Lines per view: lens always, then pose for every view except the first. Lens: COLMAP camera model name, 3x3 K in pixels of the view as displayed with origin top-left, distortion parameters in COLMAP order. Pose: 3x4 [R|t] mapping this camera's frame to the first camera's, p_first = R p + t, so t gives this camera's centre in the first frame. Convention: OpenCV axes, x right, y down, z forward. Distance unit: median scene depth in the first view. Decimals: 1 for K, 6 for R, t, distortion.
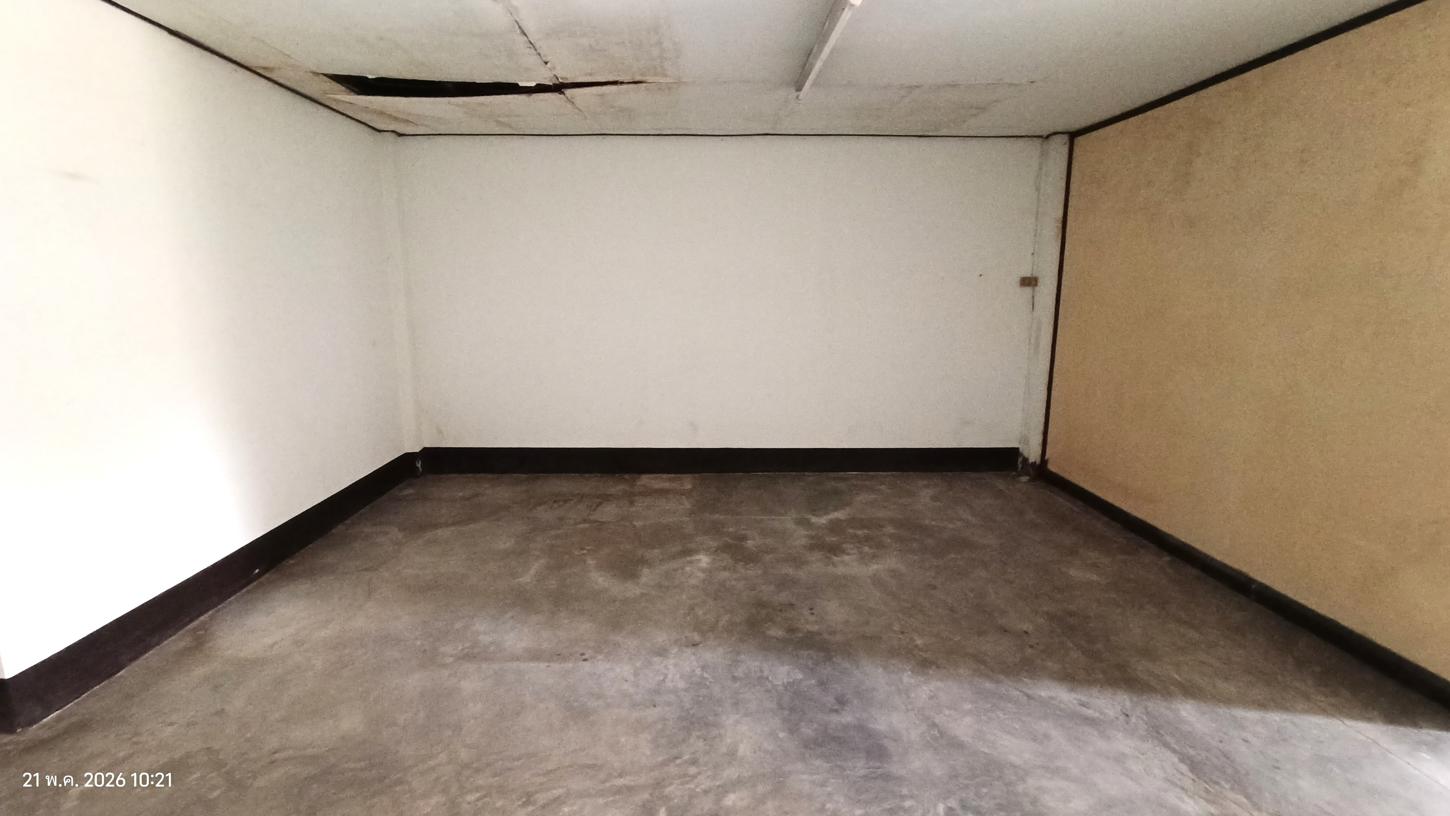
lens RADIAL K [[671.6, 0, 723.8], [0, 671.6, 405.6], [0, 0, 1]] dist [-0.000176, 0.000069]
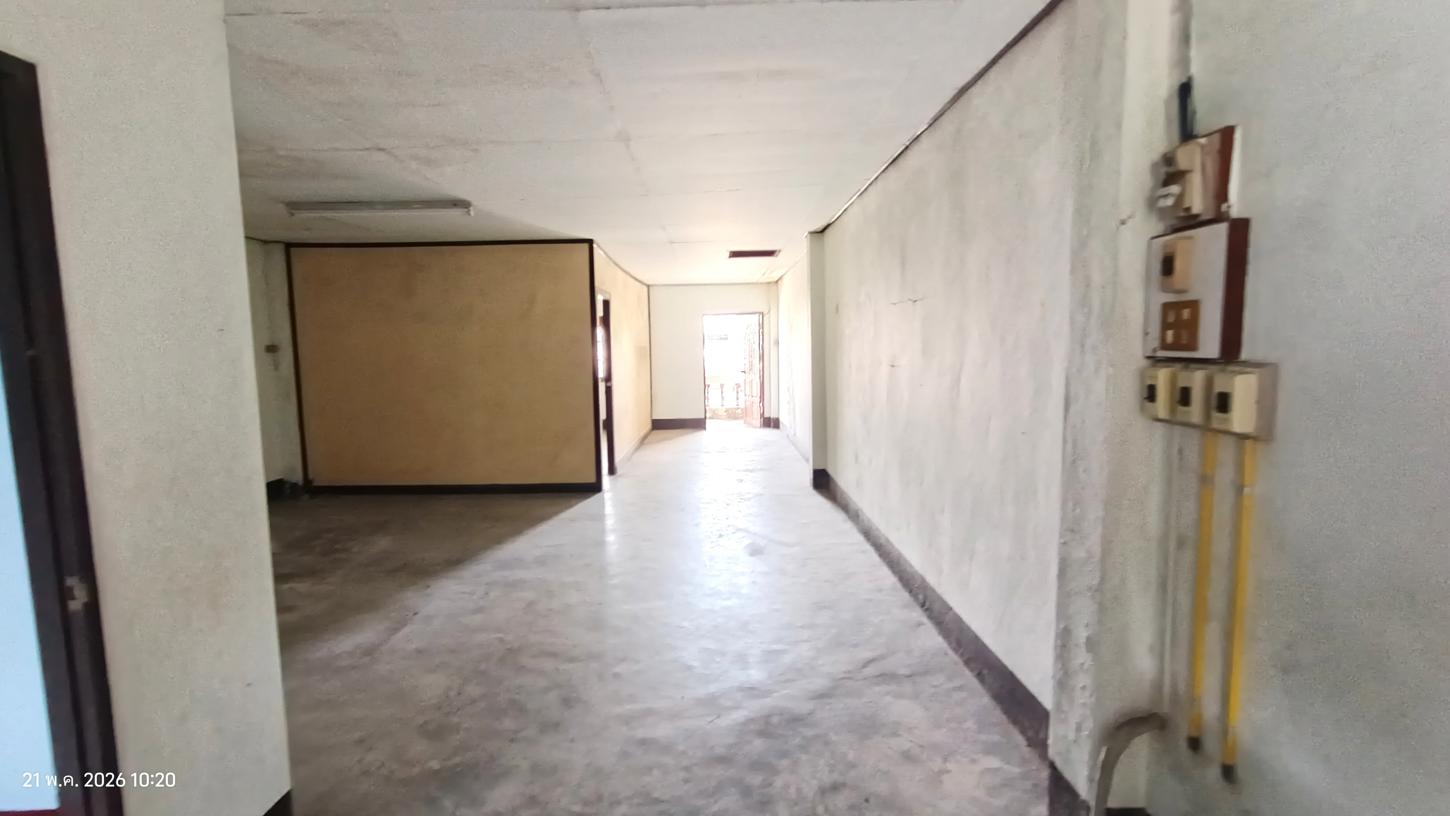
lens RADIAL K [[671.6, 0, 722.5], [0, 671.6, 409.1], [0, 0, 1]] dist [-0.000176, 0.000069]
pose [[-0.016718, -0.092186, 0.995601, -0.987571], [0.191507, 0.977010, 0.093681, -0.028592], [-0.981349, 0.192231, 0.001321, 0.186044]]
